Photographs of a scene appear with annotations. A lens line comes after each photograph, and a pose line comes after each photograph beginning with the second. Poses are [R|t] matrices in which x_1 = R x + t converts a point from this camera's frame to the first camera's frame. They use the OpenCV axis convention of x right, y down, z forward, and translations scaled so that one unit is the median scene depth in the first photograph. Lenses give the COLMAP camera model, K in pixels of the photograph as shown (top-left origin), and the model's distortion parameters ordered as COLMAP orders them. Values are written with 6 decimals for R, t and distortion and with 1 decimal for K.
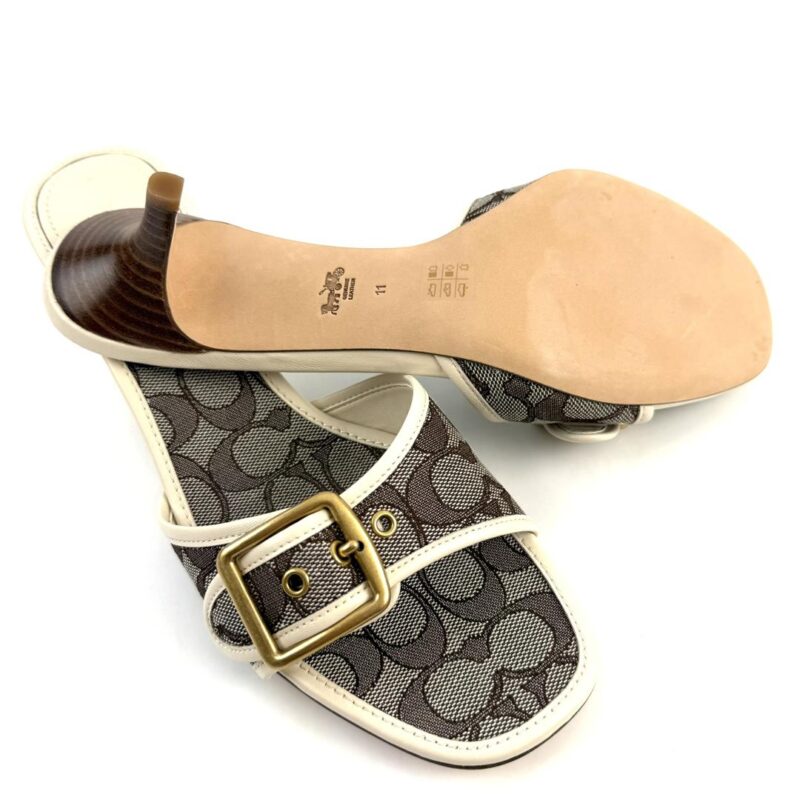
lens RADIAL K [[778.9, 0, 400.0], [0, 778.9, 400.0], [0, 0, 1]] dist [0.017020, -0.198428]
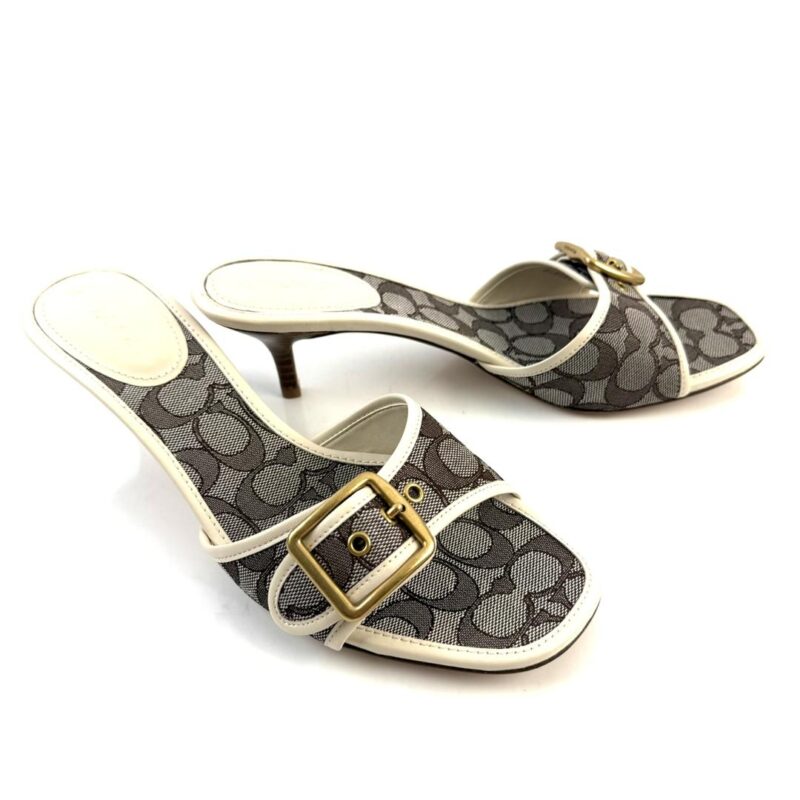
lens RADIAL K [[778.9, 0, 400.0], [0, 778.9, 400.0], [0, 0, 1]] dist [0.017020, -0.198428]
pose [[0.965895, -0.154753, 0.207600, -0.270124], [0.194500, 0.962879, -0.187176, 0.239721], [-0.170928, 0.221170, 0.960139, -0.211711]]
